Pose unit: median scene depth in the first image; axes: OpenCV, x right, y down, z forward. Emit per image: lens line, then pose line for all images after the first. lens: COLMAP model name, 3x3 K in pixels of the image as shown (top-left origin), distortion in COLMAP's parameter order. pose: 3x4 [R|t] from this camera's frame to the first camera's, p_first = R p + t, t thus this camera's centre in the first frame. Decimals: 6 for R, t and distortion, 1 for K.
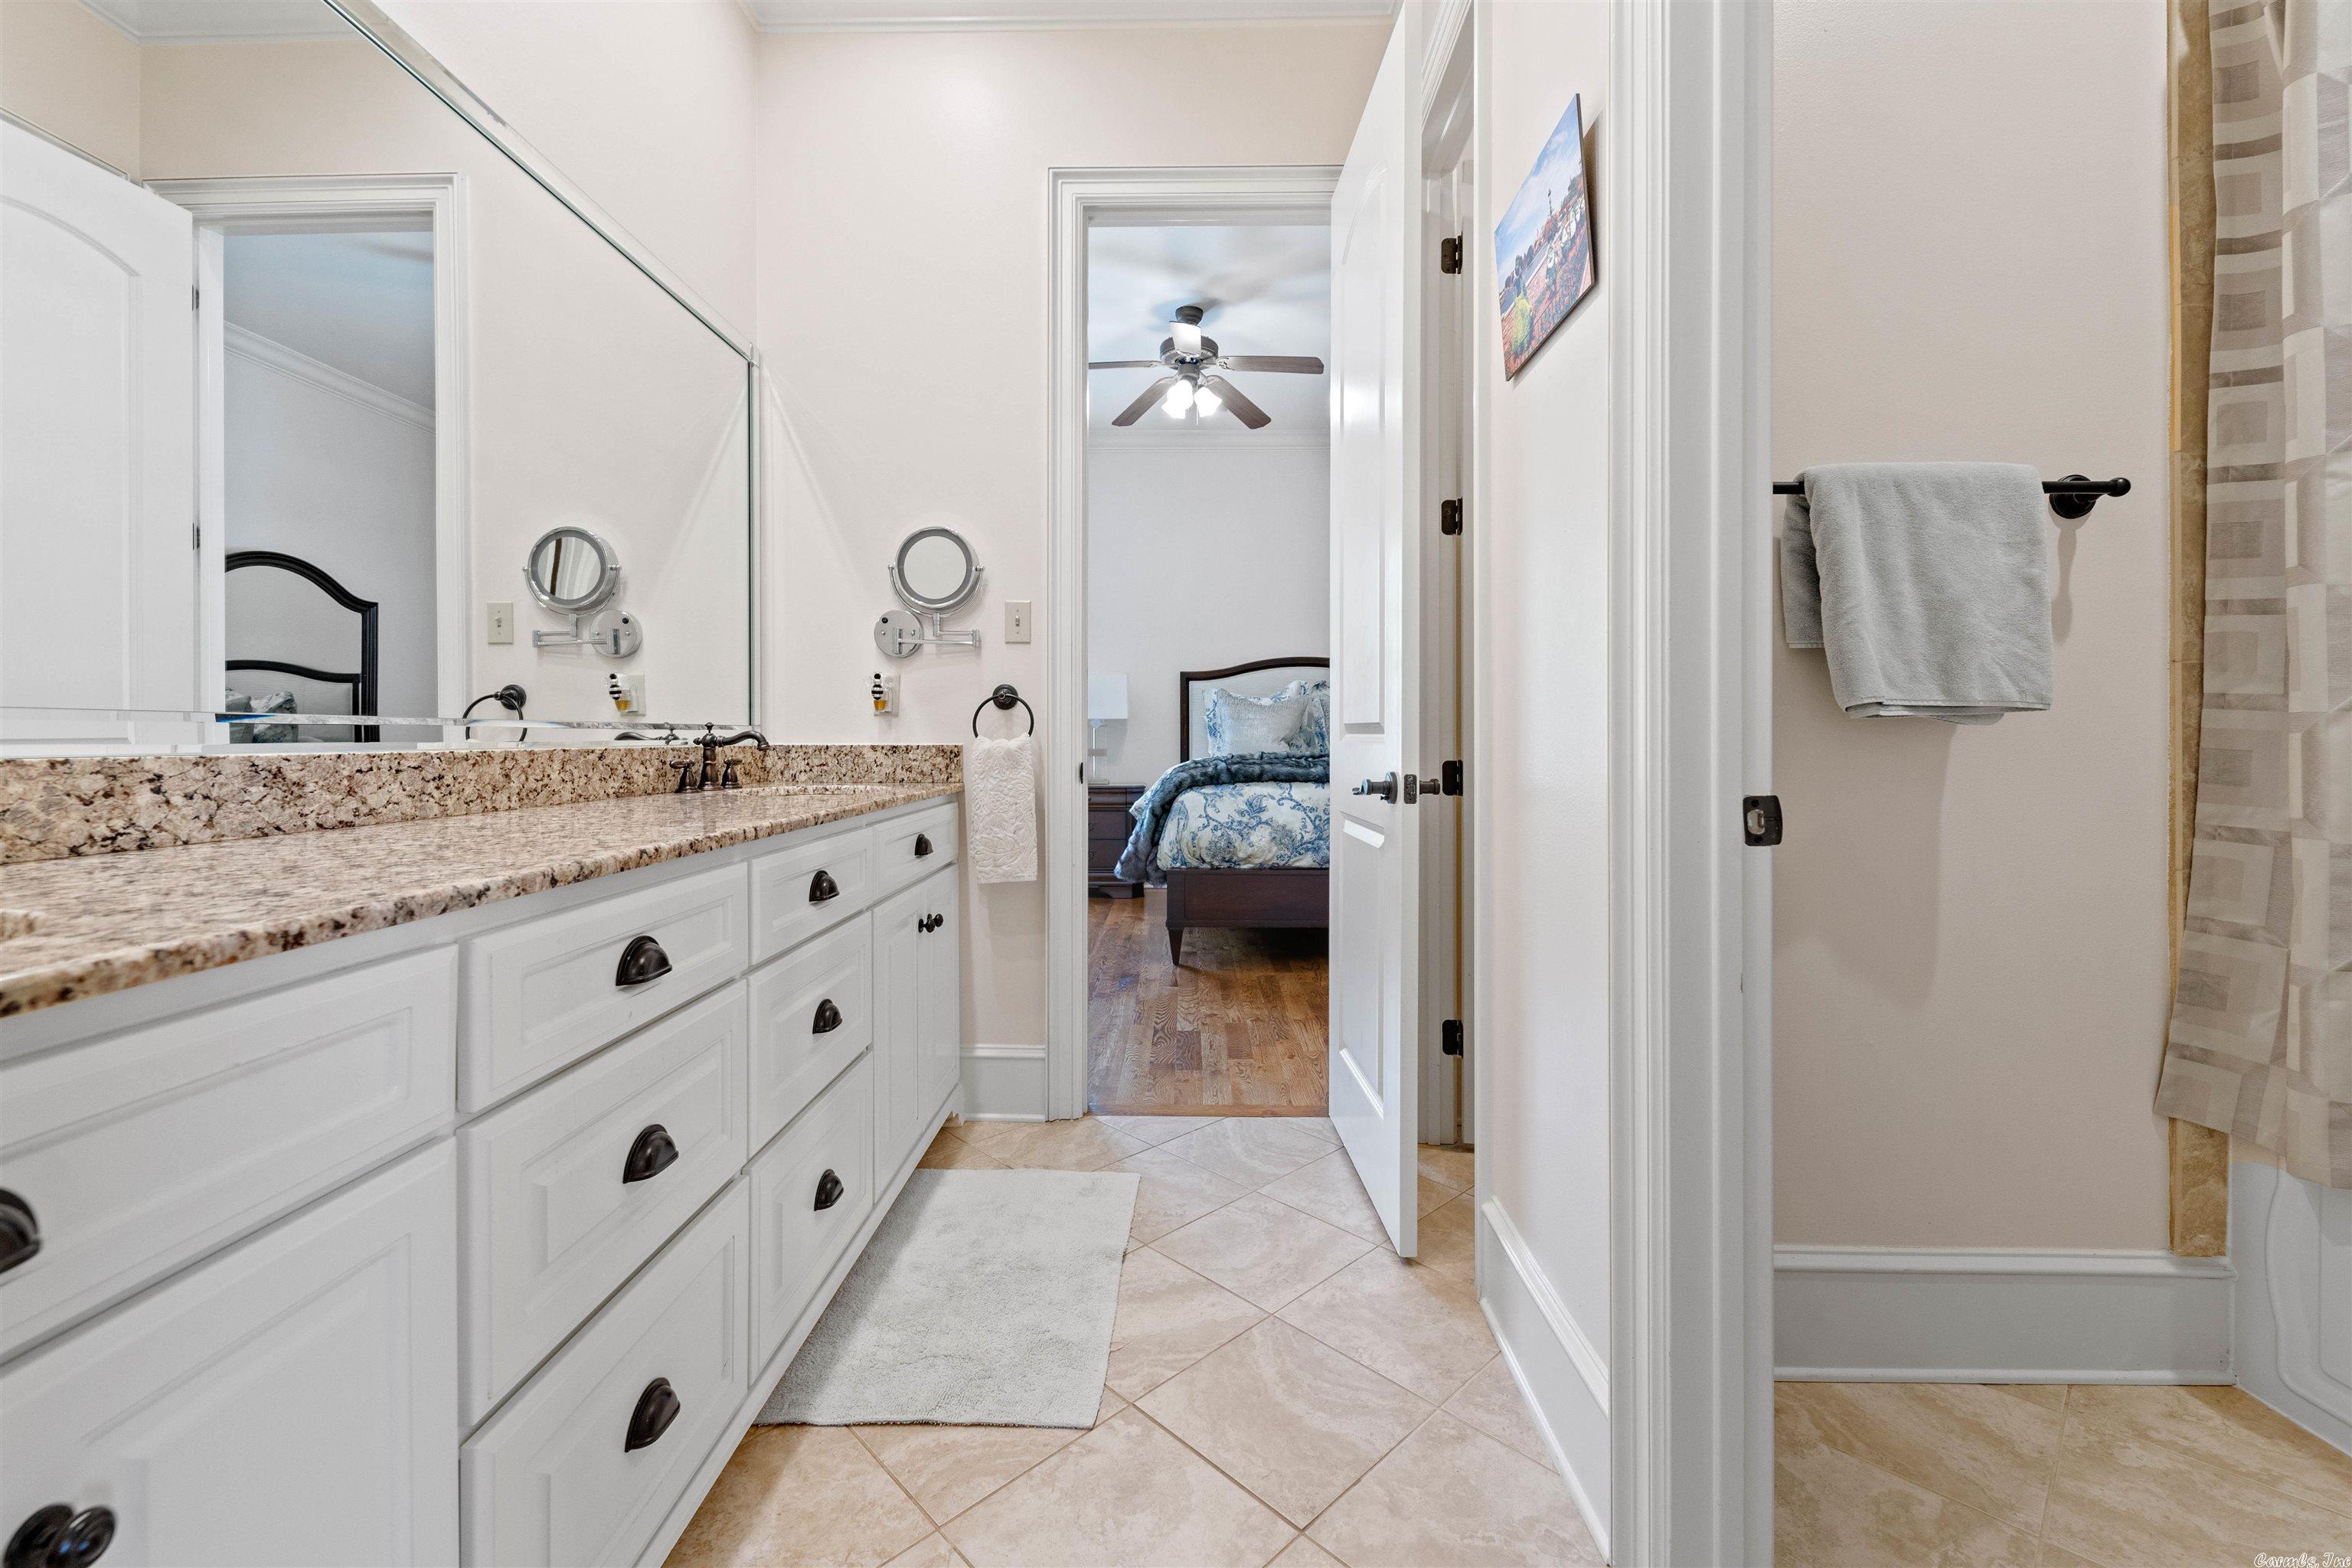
lens RADIAL K [[967.6, 0, 1167.1], [0, 967.6, 746.3], [0, 0, 1]] dist [0.016662, -0.007336]
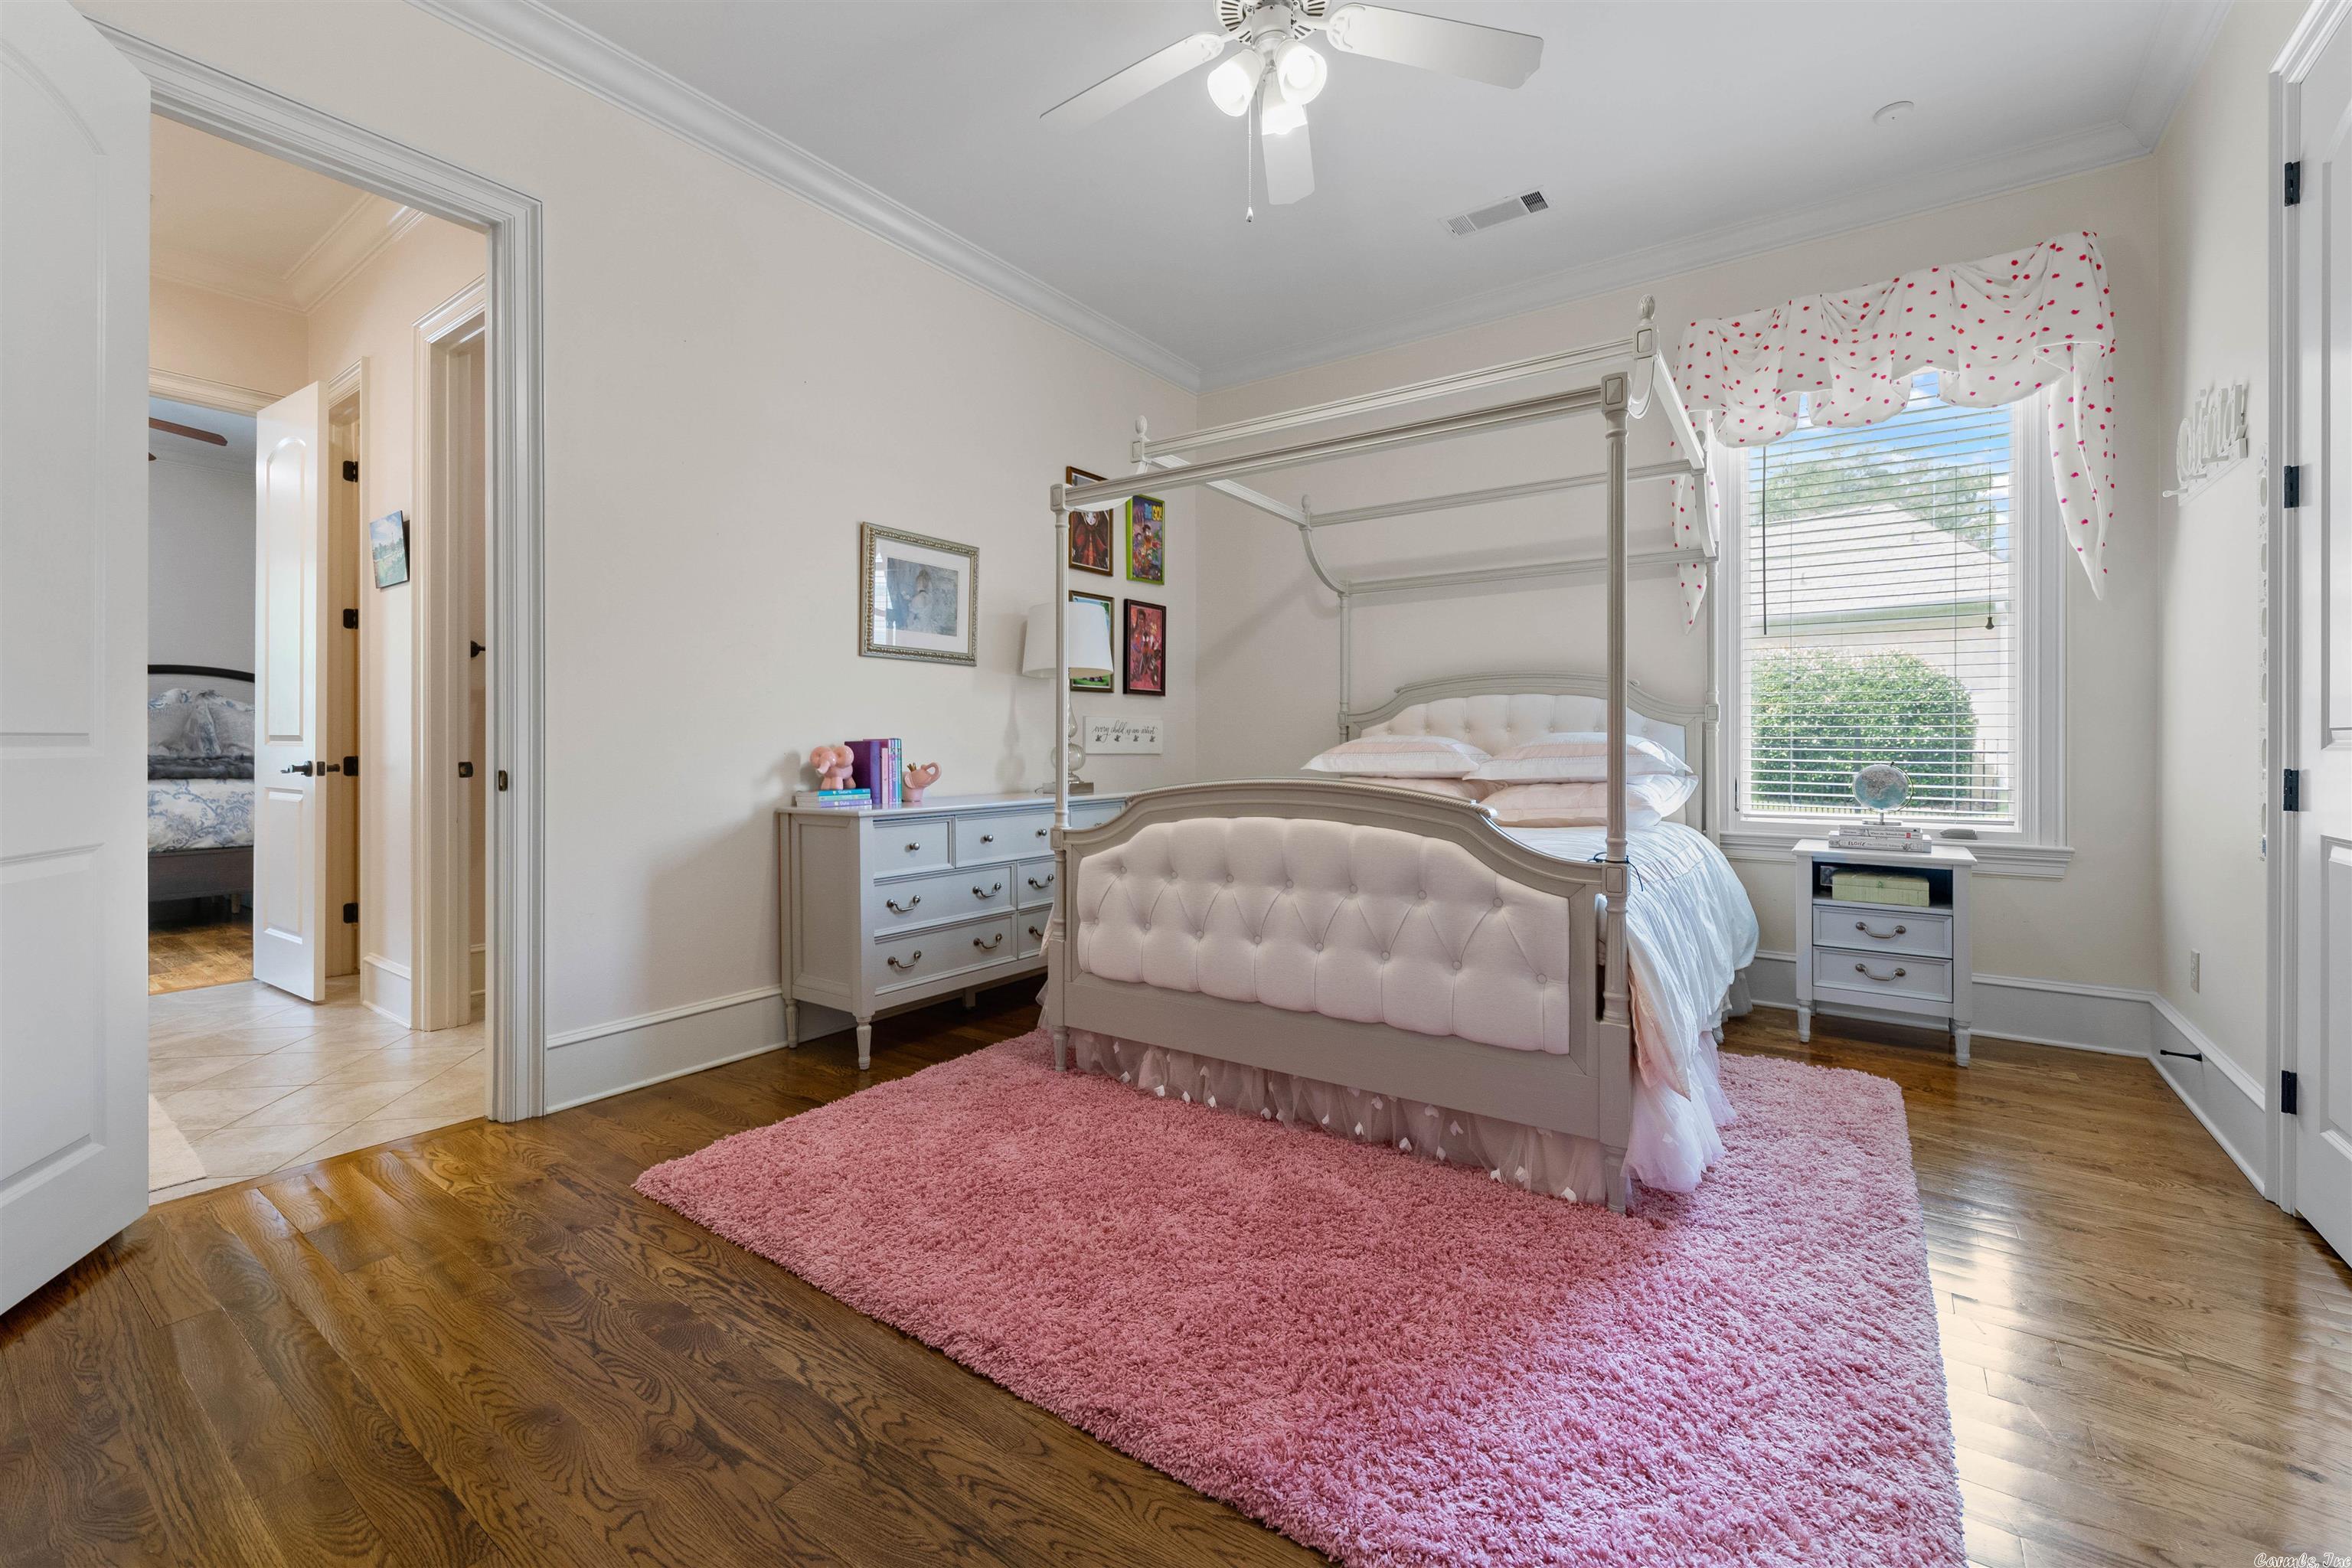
lens RADIAL K [[967.6, 0, 1167.1], [0, 967.6, 746.3], [0, 0, 1]] dist [0.016662, -0.007336]
pose [[0.566089, 0.004448, 0.824332, -0.335643], [0.002038, 0.999975, -0.006795, 0.011662], [-0.824341, 0.005527, 0.566066, -1.261761]]
